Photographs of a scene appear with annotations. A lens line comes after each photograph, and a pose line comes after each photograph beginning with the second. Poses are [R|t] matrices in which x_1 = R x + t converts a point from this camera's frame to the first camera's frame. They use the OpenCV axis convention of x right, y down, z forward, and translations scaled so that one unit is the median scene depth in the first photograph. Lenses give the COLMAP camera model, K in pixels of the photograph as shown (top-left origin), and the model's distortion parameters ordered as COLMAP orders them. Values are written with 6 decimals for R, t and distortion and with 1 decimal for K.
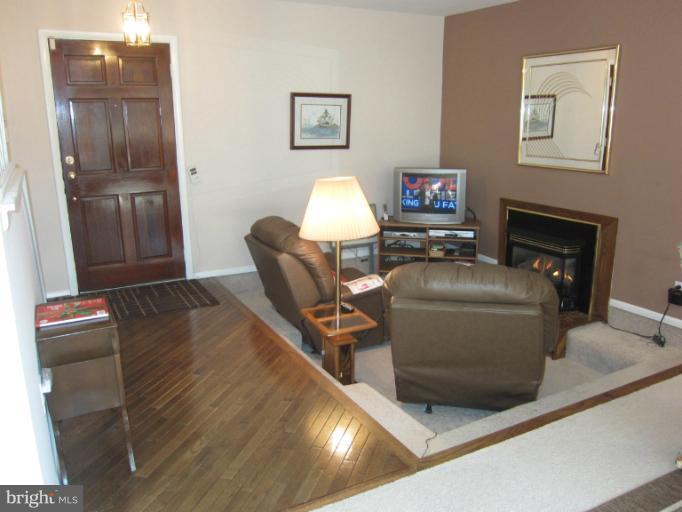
lens RADIAL K [[562.9, 0, 334.2], [0, 562.9, 258.4], [0, 0, 1]] dist [-0.074696, 0.039297]
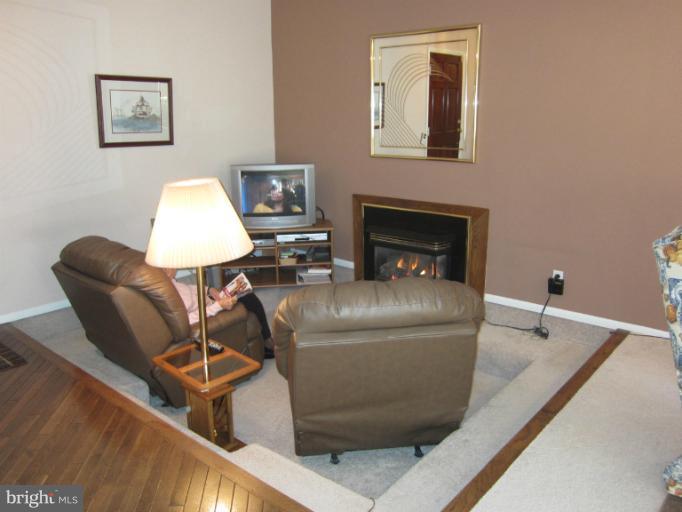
lens RADIAL K [[562.9, 0, 334.2], [0, 562.9, 258.4], [0, 0, 1]] dist [-0.074696, 0.039297]
pose [[0.927891, -0.094525, 0.360671, -0.079599], [0.092470, 0.995450, 0.022993, -0.032706], [-0.361203, 0.012016, 0.932410, 0.189749]]
